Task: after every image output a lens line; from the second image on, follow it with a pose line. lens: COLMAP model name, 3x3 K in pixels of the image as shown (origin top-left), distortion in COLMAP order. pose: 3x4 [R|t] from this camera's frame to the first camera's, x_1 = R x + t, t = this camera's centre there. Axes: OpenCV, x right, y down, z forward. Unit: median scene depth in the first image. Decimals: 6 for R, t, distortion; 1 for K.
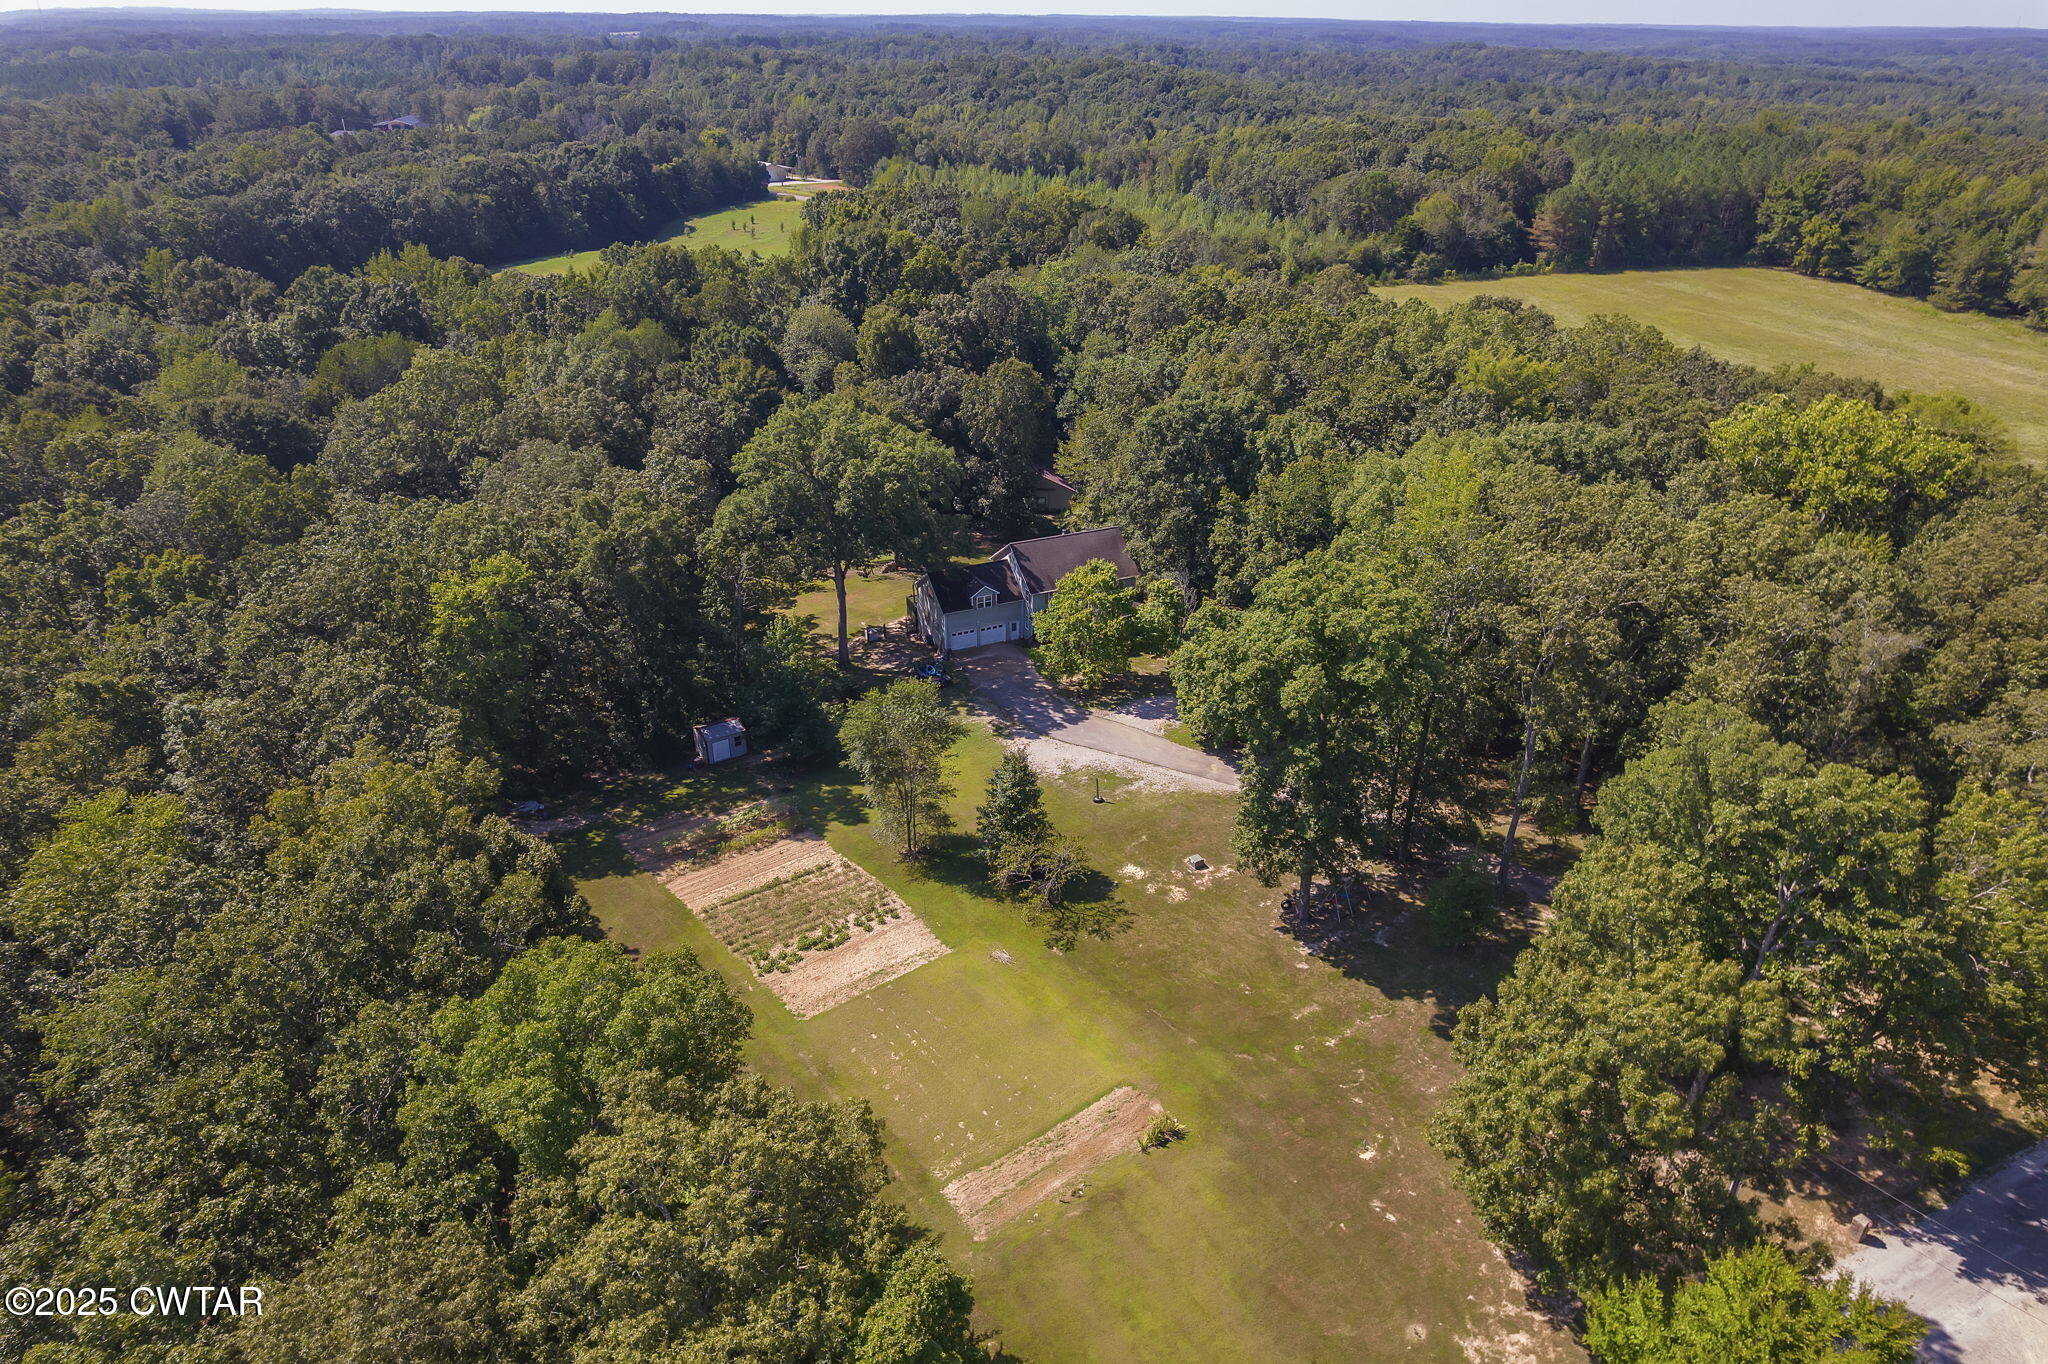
lens RADIAL K [[1306.5, 0, 1026.7], [0, 1306.5, 702.1], [0, 0, 1]] dist [-0.082686, 0.078177]
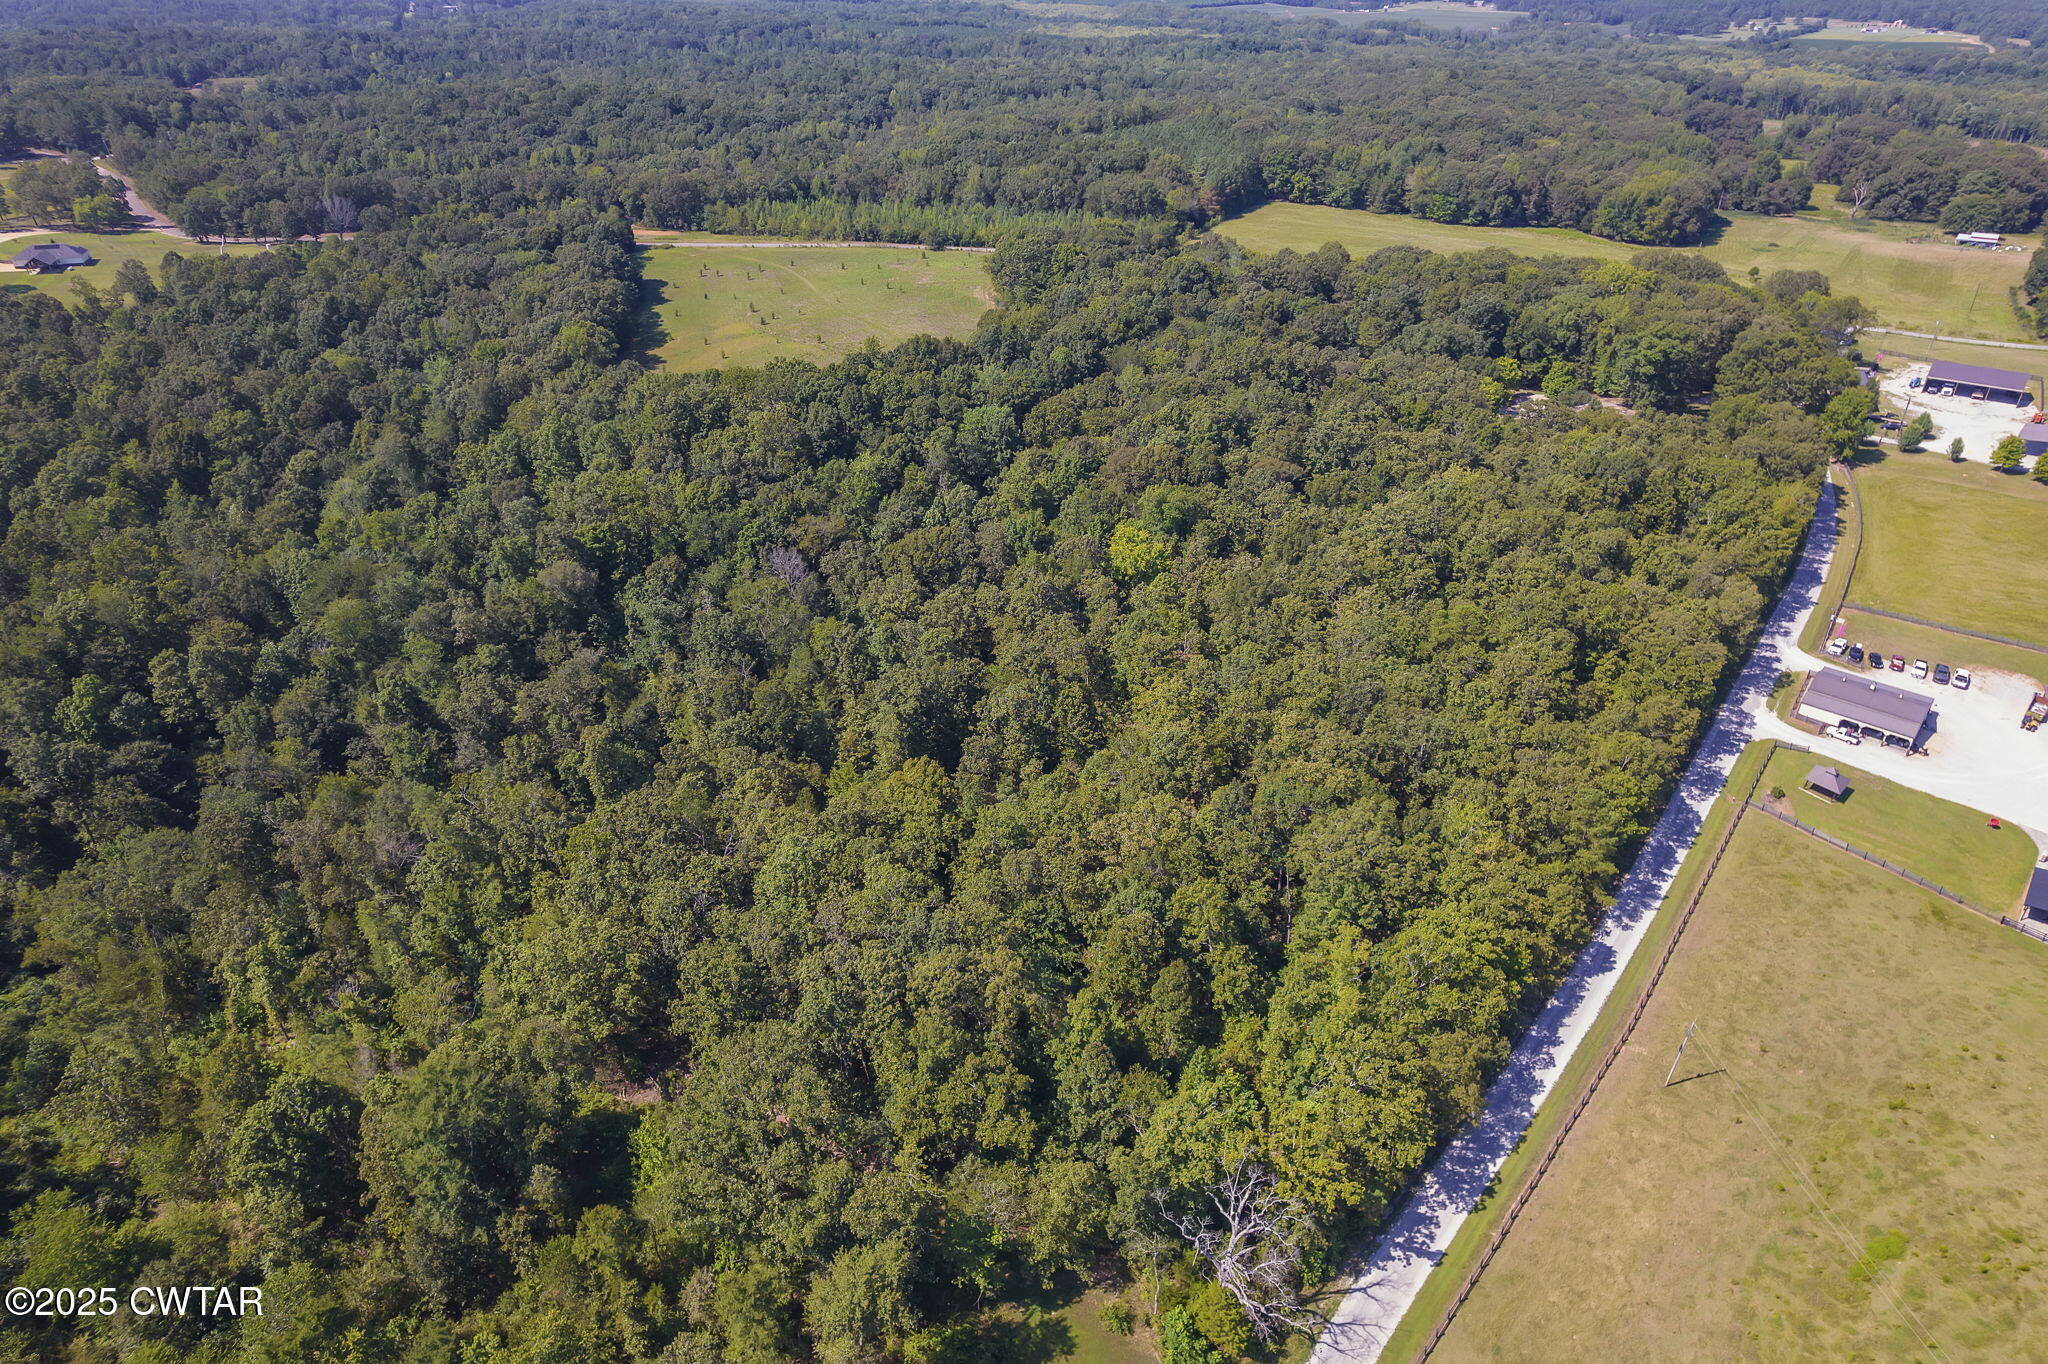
lens RADIAL K [[1306.5, 0, 1026.7], [0, 1306.5, 702.1], [0, 0, 1]] dist [-0.082686, 0.078177]
pose [[0.741477, -0.356110, 0.568681, -2.609198], [0.326644, 0.931904, 0.157665, -0.184906], [-0.586102, 0.068851, 0.807307, -0.667508]]
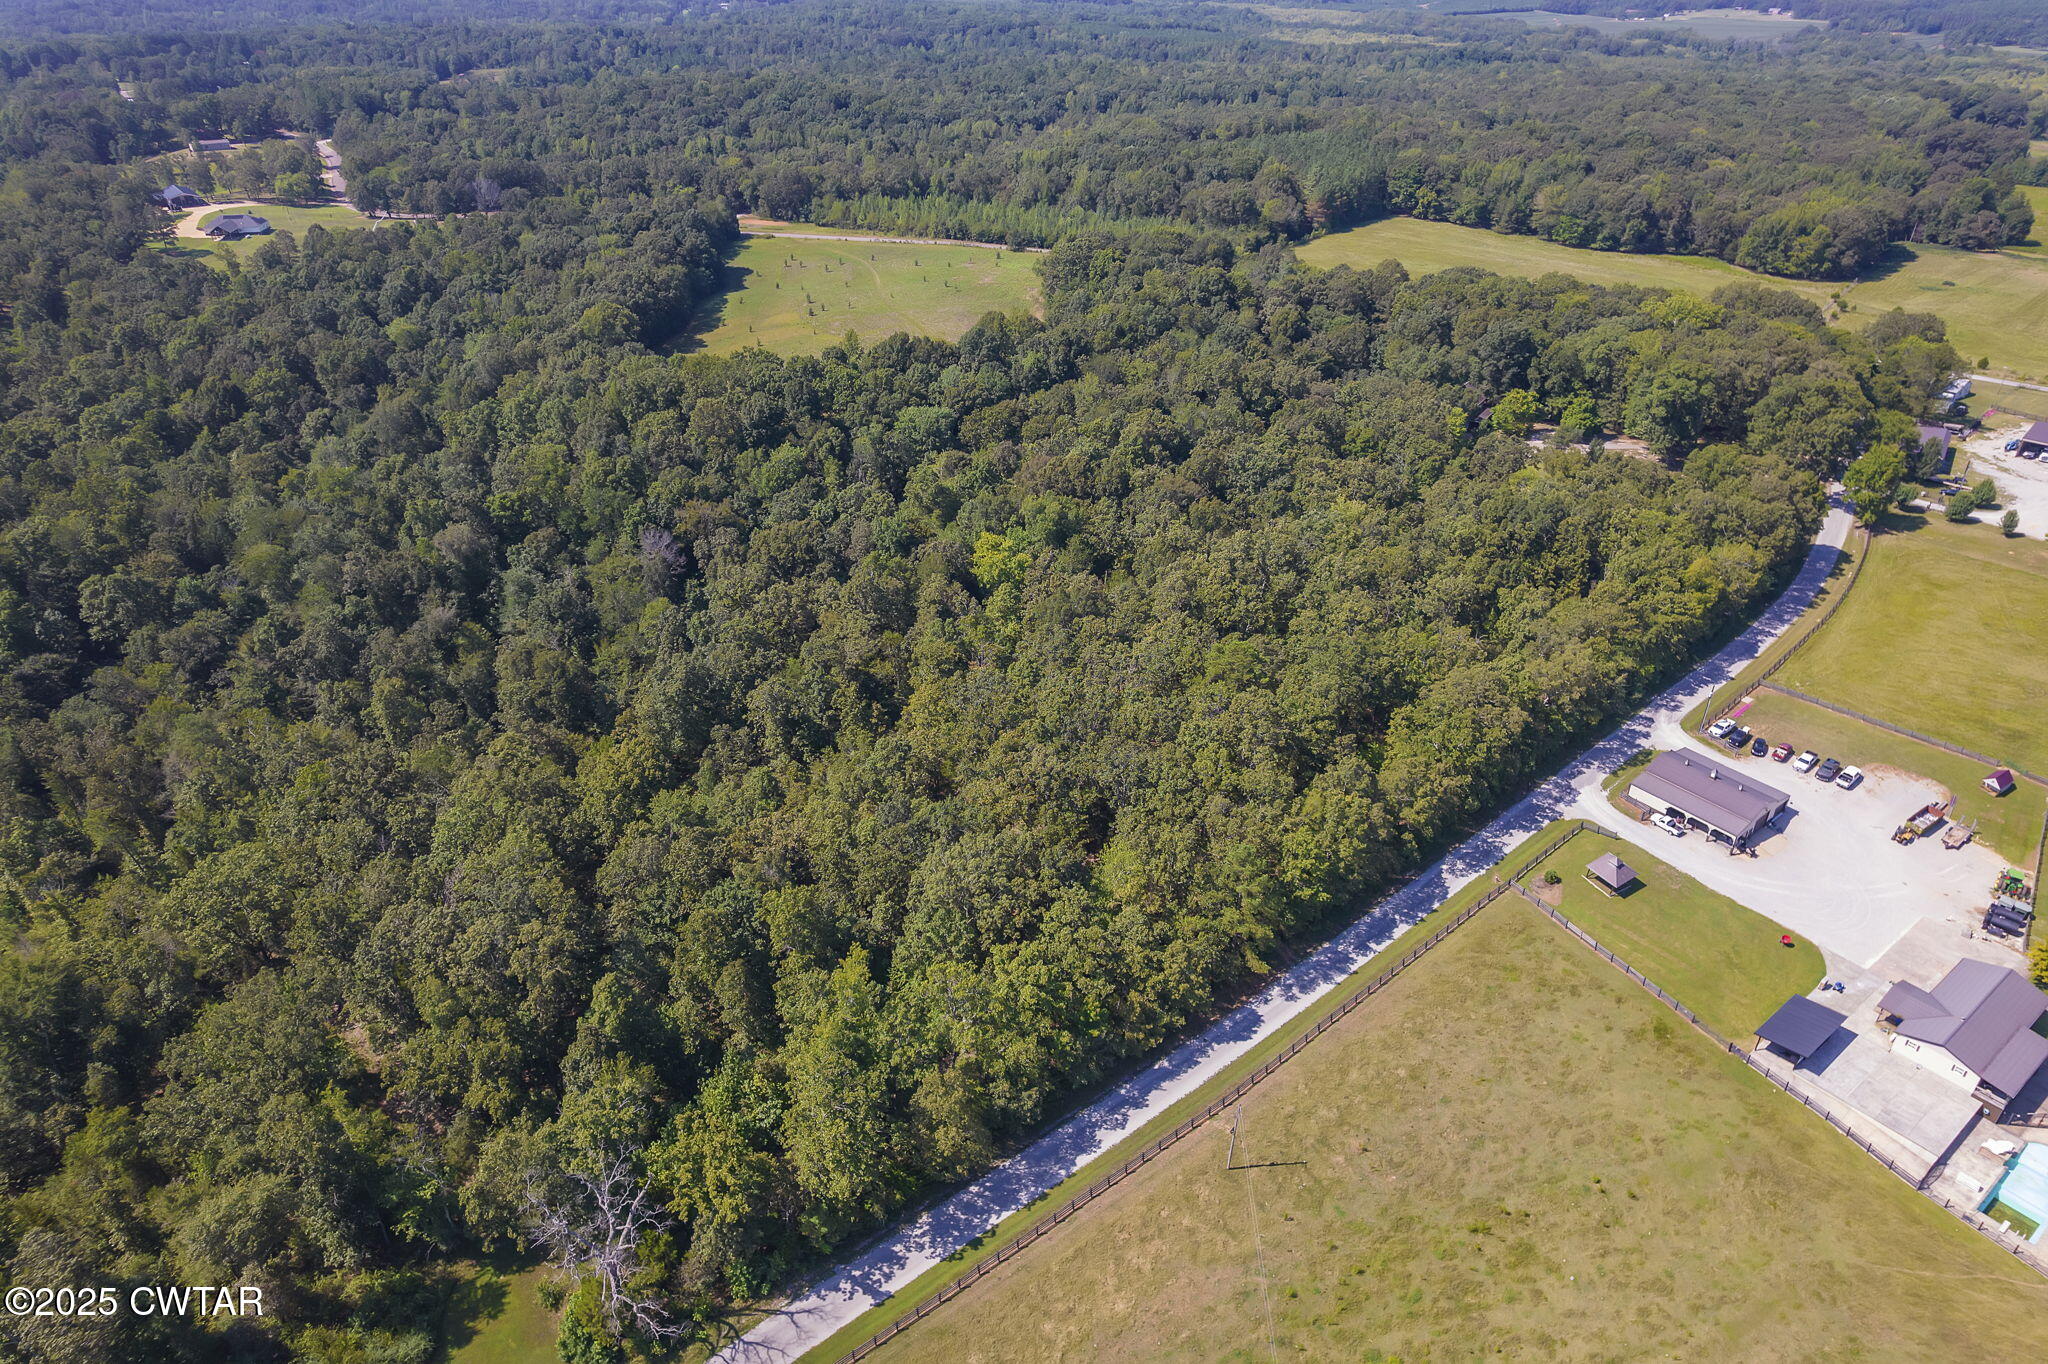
lens RADIAL K [[1306.5, 0, 1026.7], [0, 1306.5, 702.1], [0, 0, 1]] dist [-0.082686, 0.078177]
pose [[0.858385, -0.274358, 0.433477, -2.143738], [0.253258, 0.961461, 0.107022, -0.022620], [-0.446134, 0.017915, 0.894787, -0.957373]]
